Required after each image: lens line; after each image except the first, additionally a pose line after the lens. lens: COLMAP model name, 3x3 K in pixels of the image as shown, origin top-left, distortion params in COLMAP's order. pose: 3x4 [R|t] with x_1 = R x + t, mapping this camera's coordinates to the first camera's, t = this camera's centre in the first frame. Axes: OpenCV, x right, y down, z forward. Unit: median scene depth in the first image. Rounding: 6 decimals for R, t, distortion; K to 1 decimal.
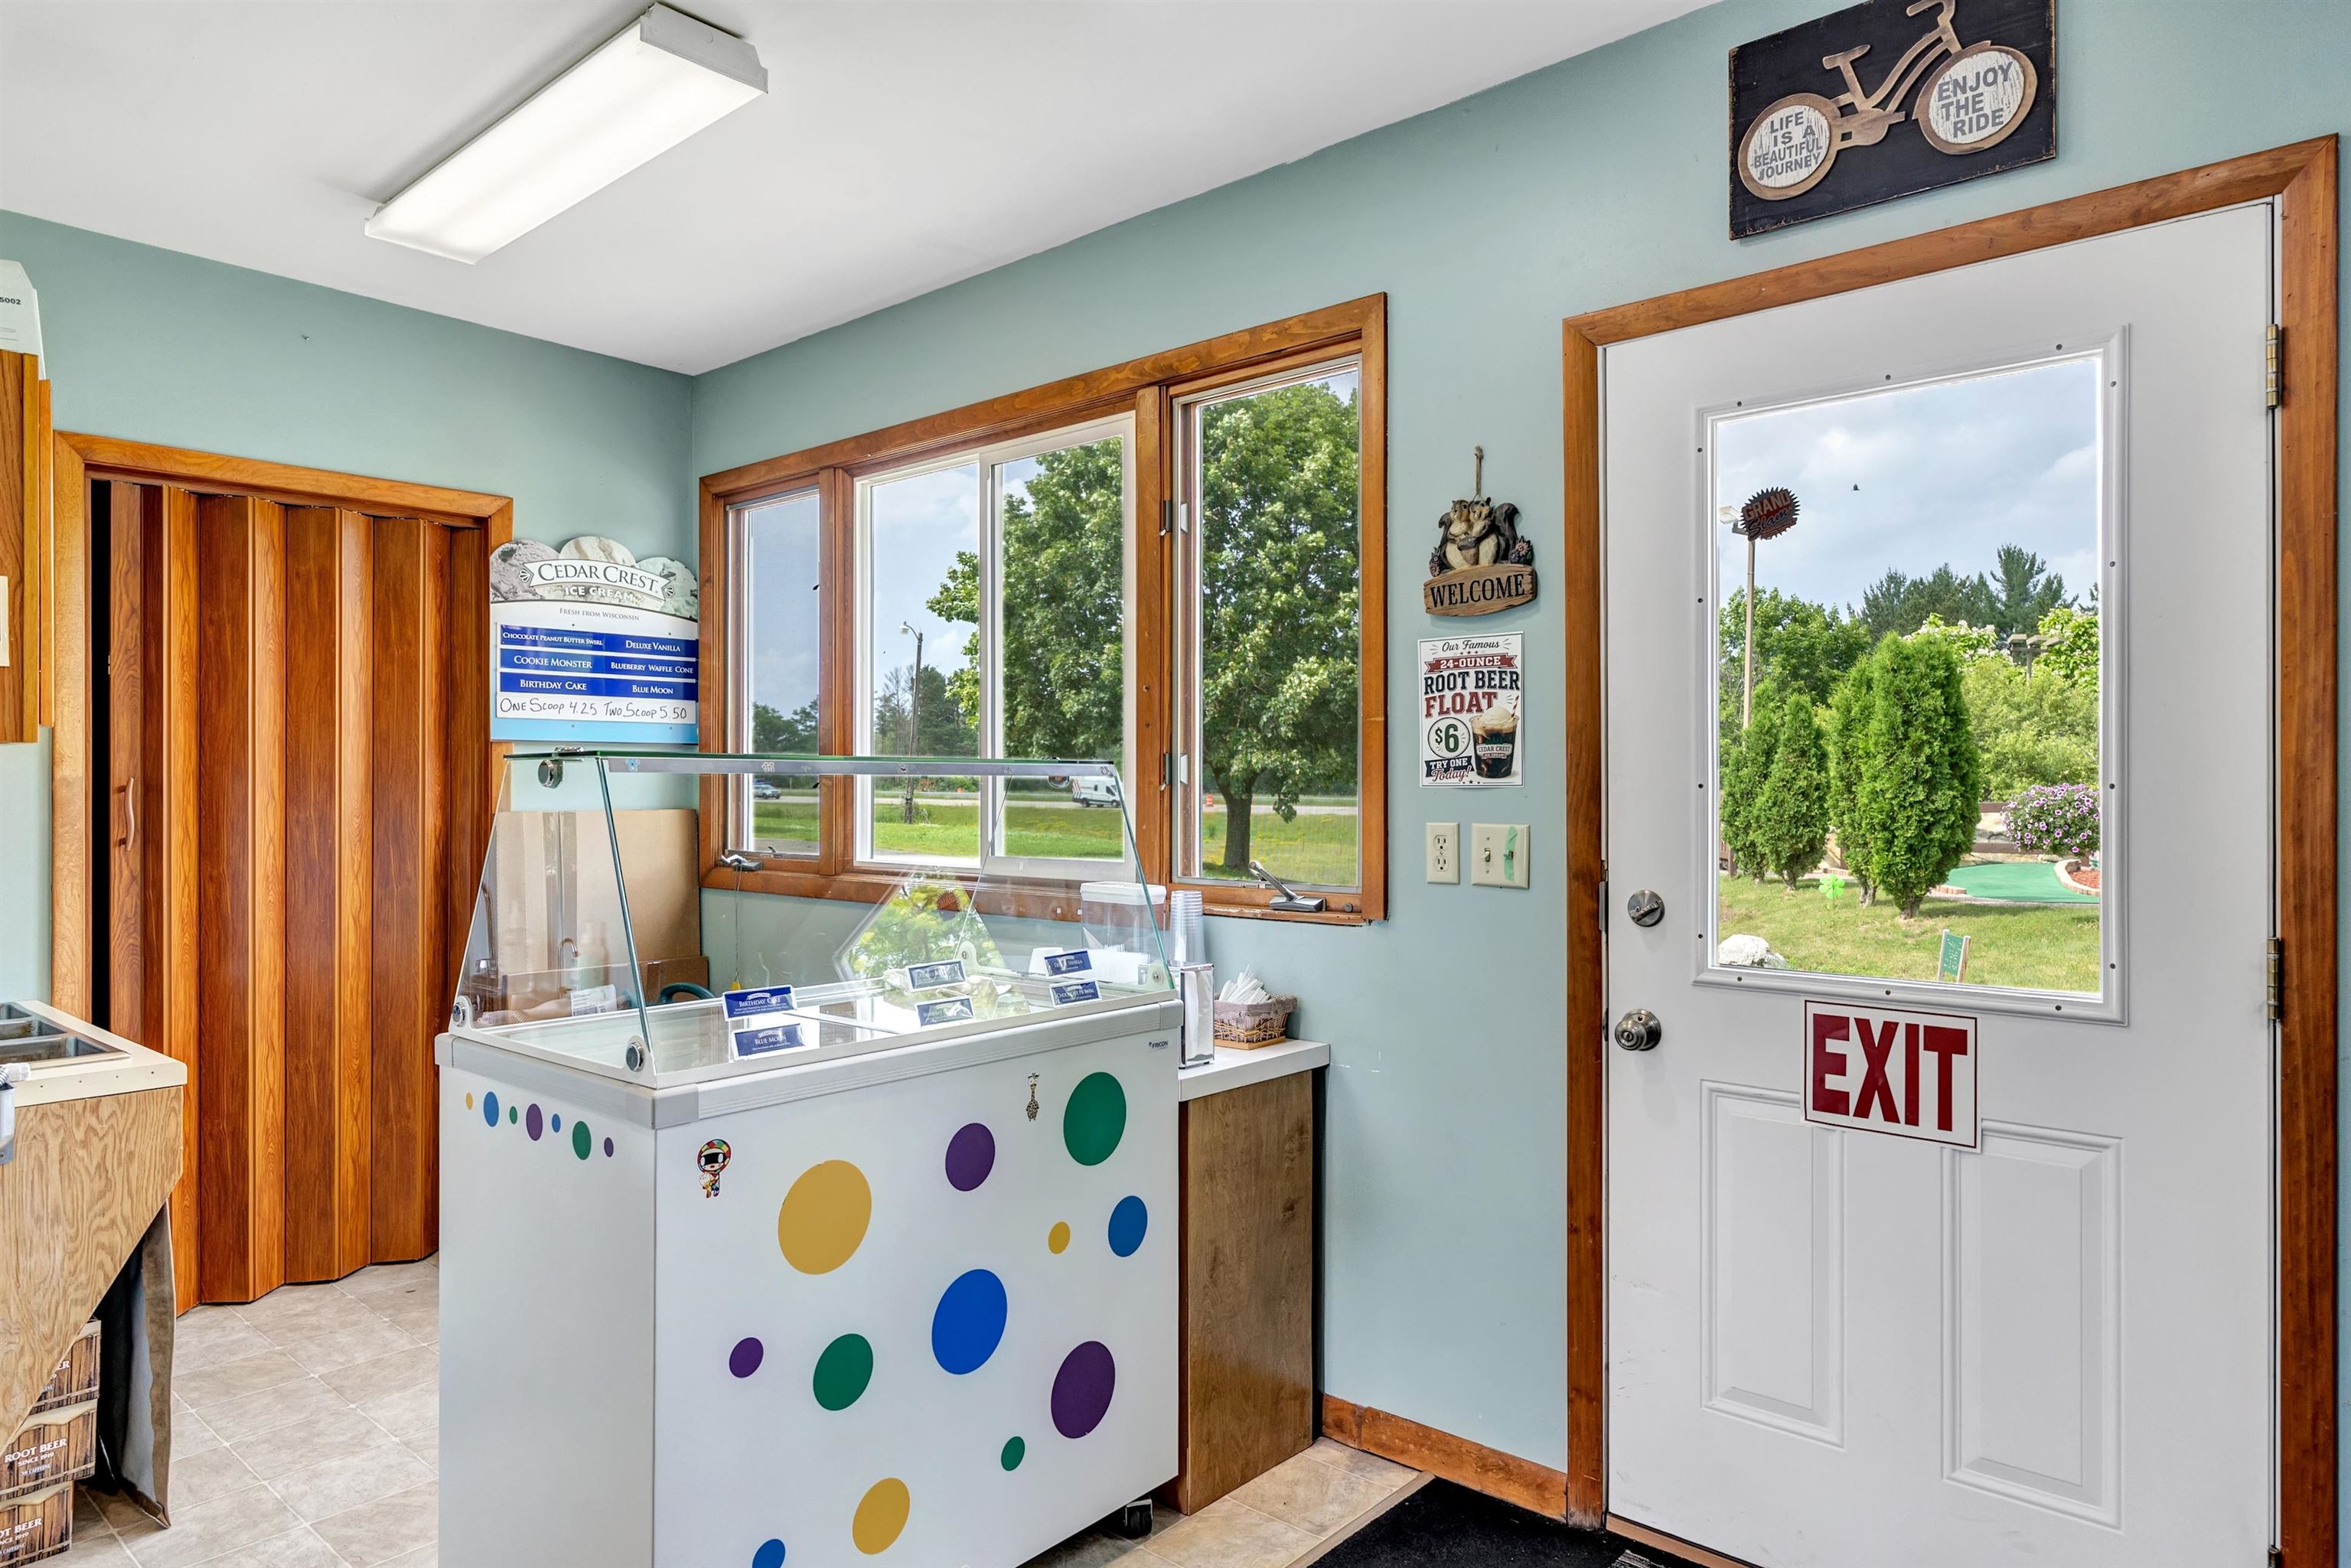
lens RADIAL K [[1430.3, 0, 1163.3], [0, 1430.3, 790.1], [0, 0, 1]] dist [0.006896, -0.002405]
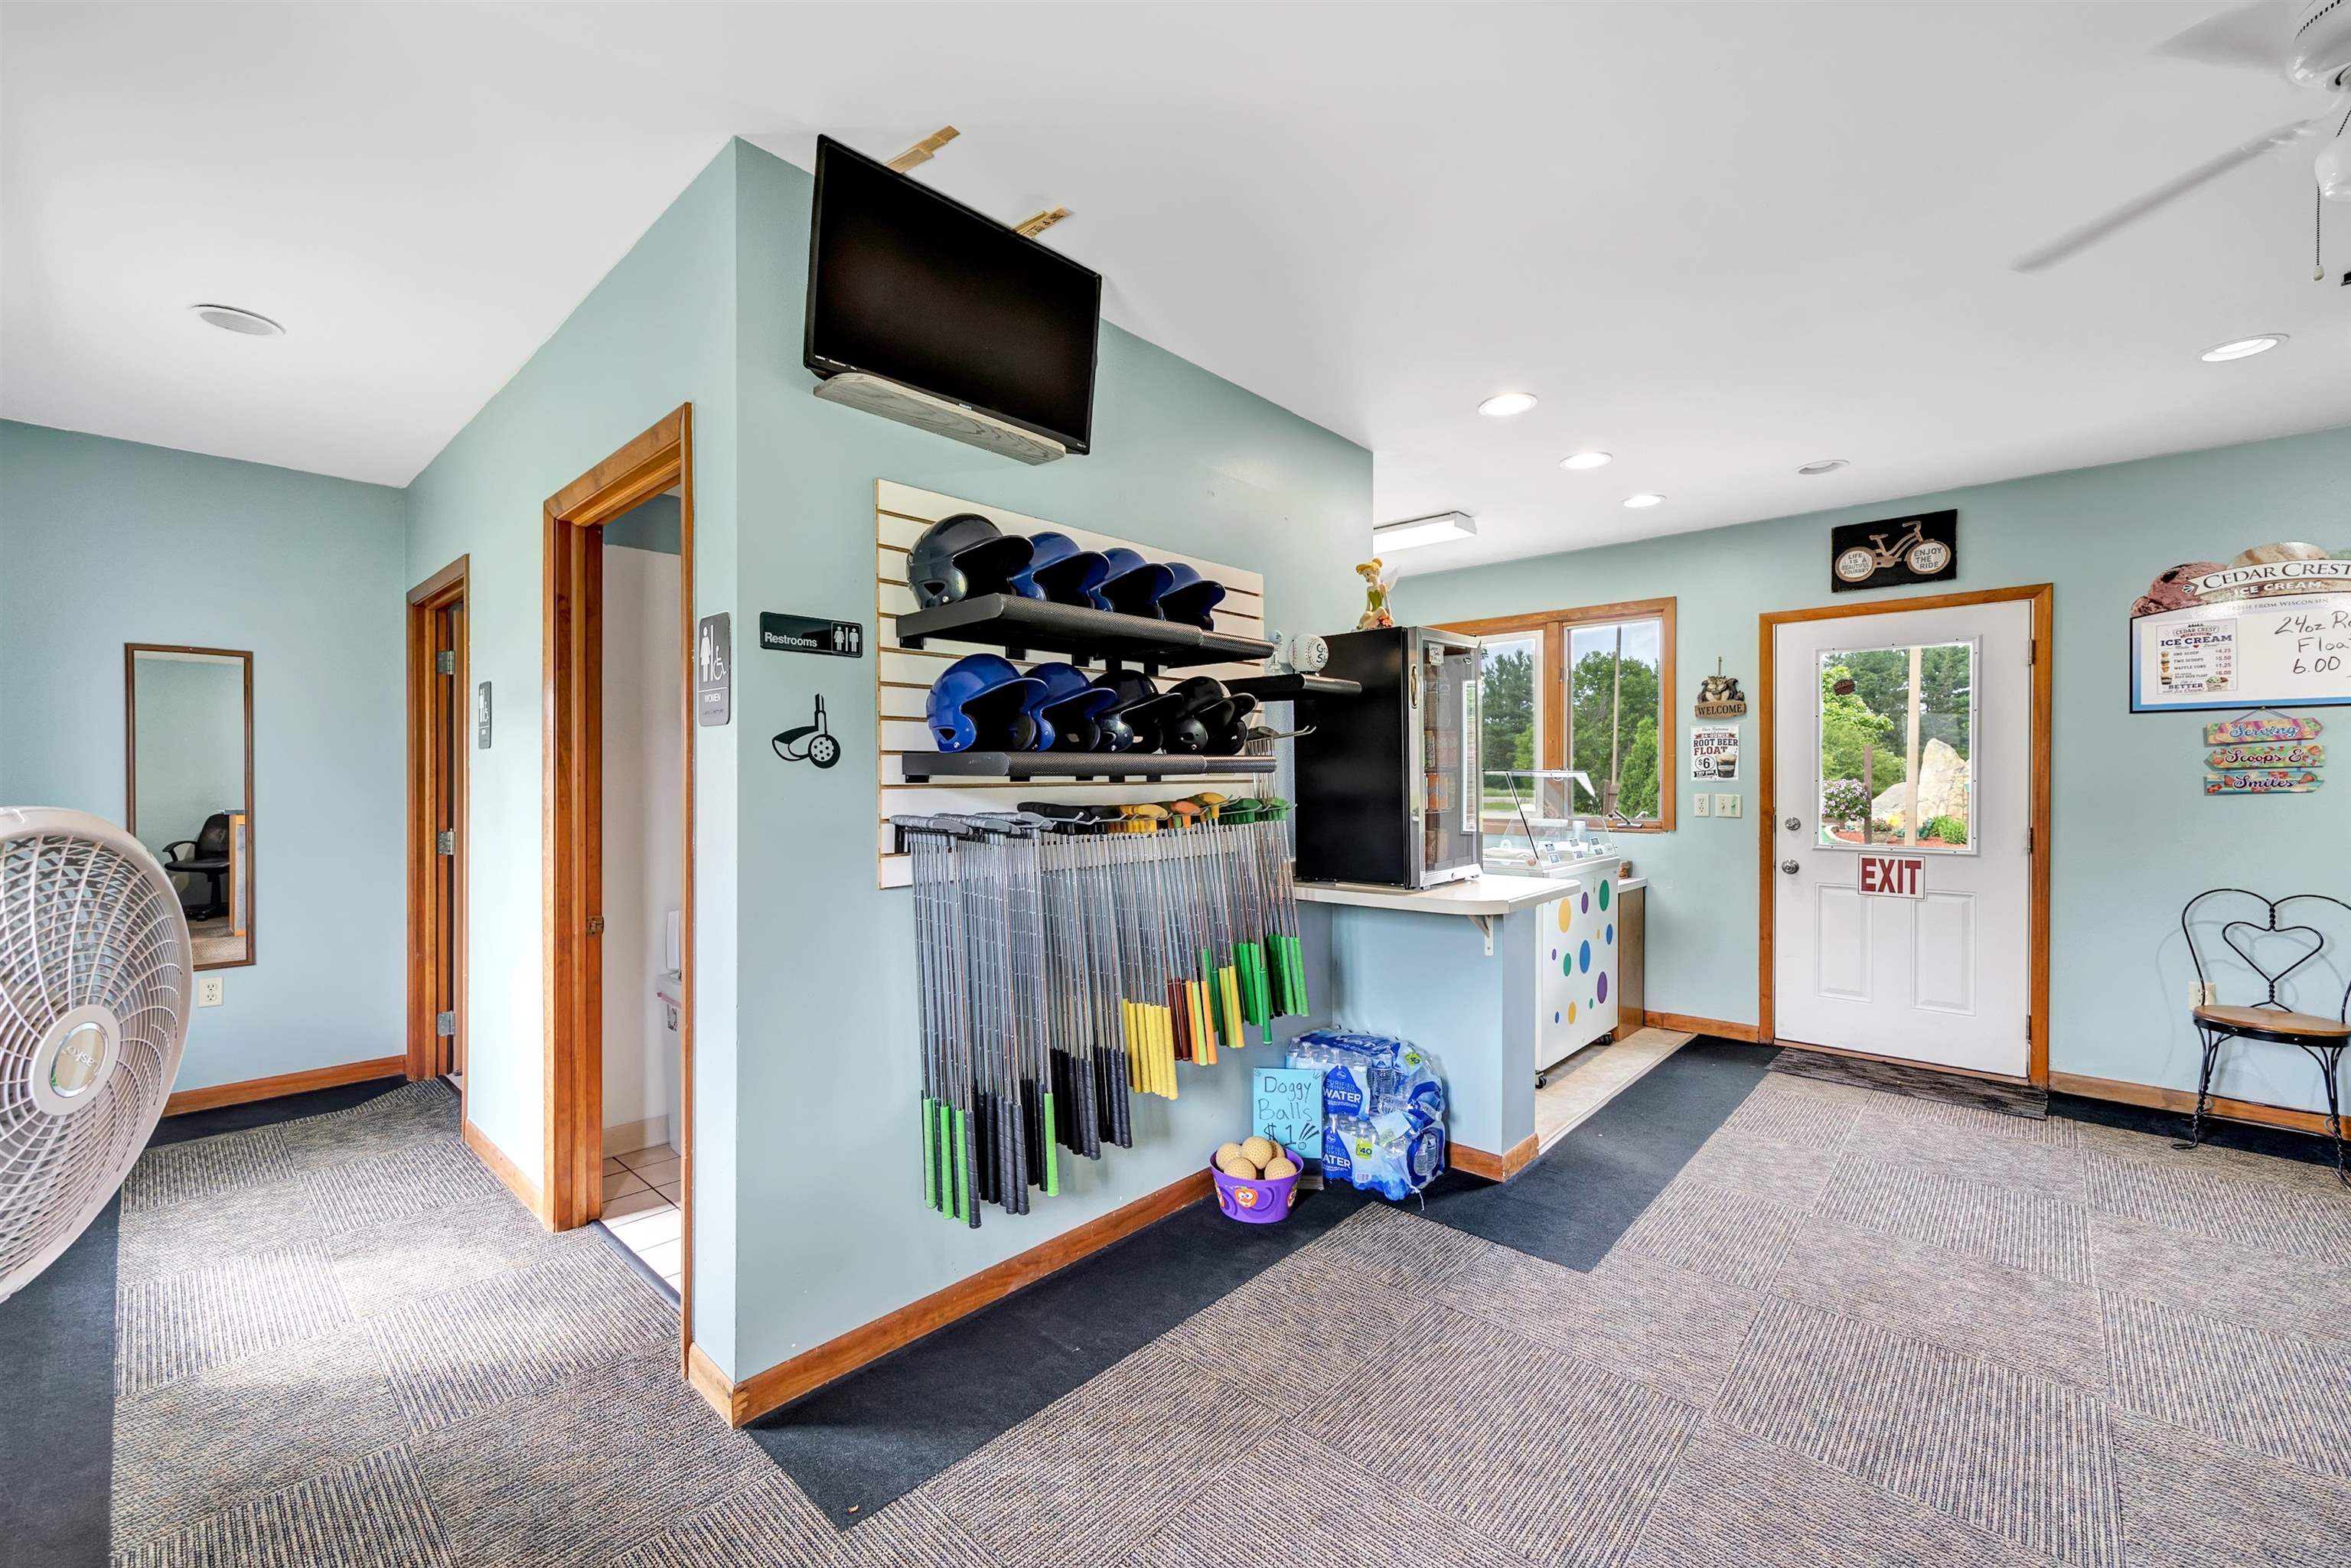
lens RADIAL K [[953.2, 0, 1180.9], [0, 953.2, 790.3], [0, 0, 1]] dist [0.012535, 0.000287]
pose [[0.999959, 0.000198, -0.009067, -0.794849], [-0.000131, 0.999973, 0.007308, 0.002142], [0.009068, -0.007307, 0.999932, -0.843059]]
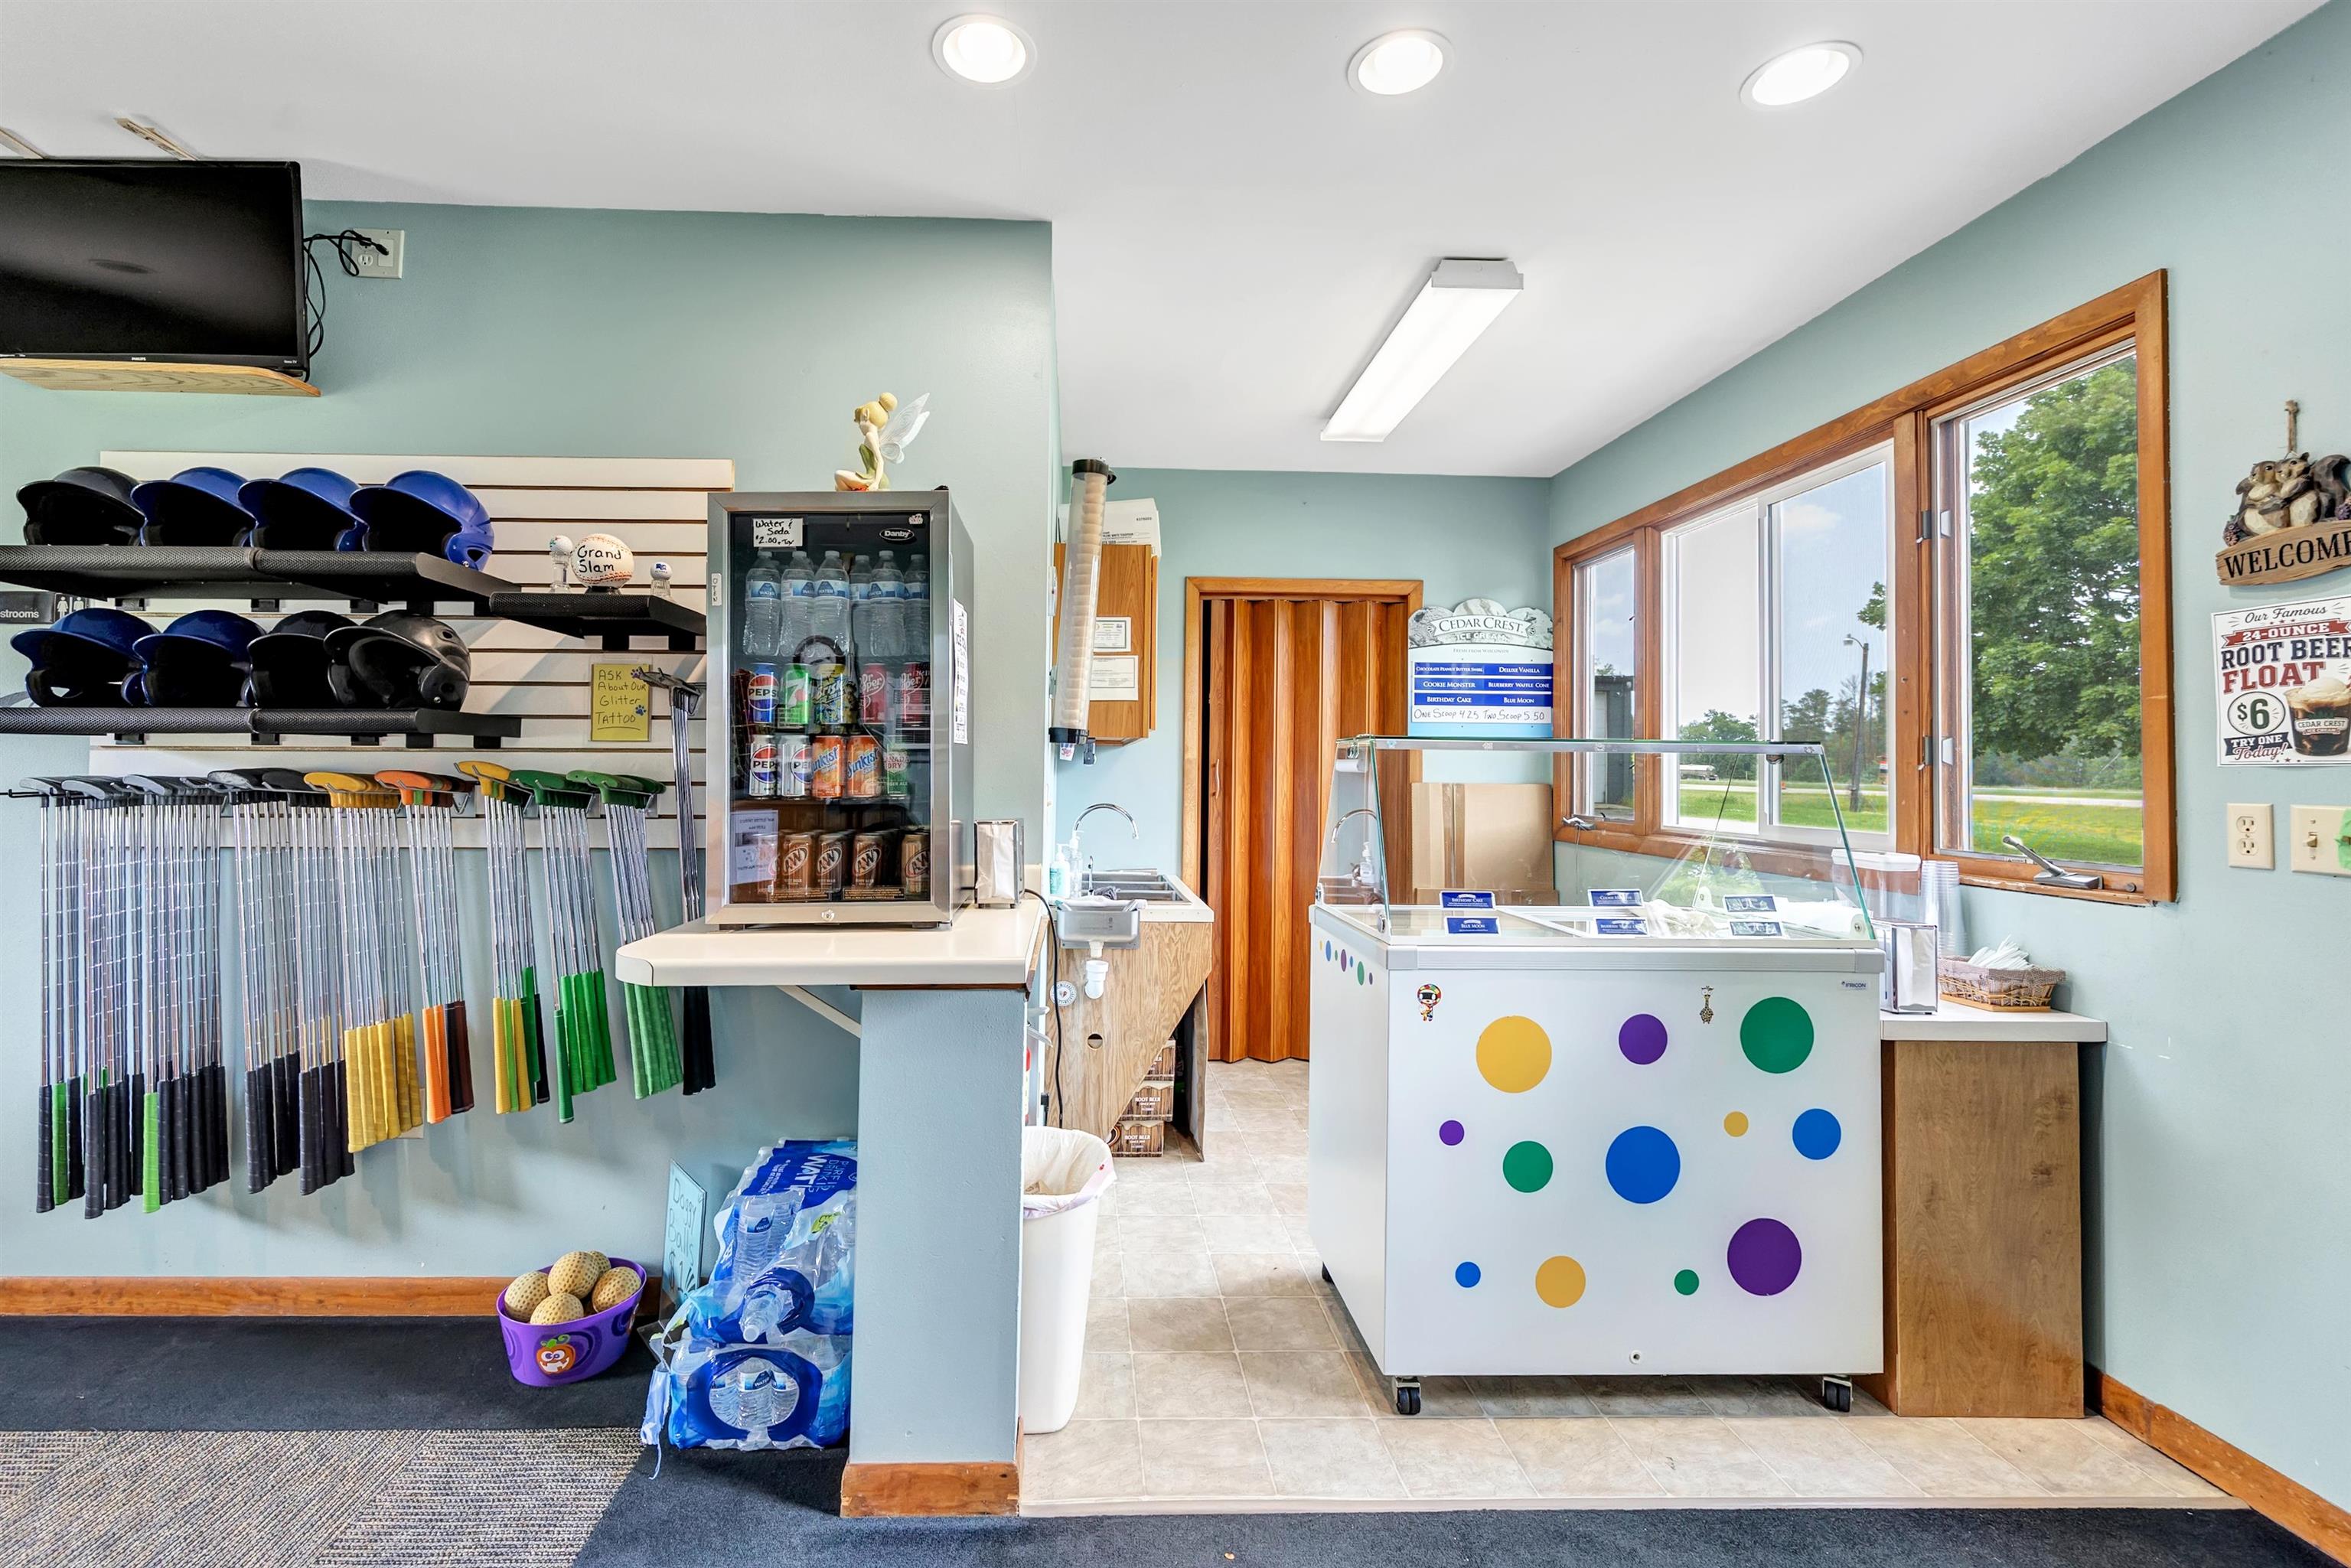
lens RADIAL K [[1034.7, 0, 1092.9], [0, 1034.7, 736.8], [0, 0, 1]] dist [0.005585, 0.002284]
pose [[0.682338, -0.015191, -0.730879, 0.183436], [-0.014327, 0.999314, -0.034146, 0.013524], [0.730896, 0.033770, 0.681652, -0.030196]]
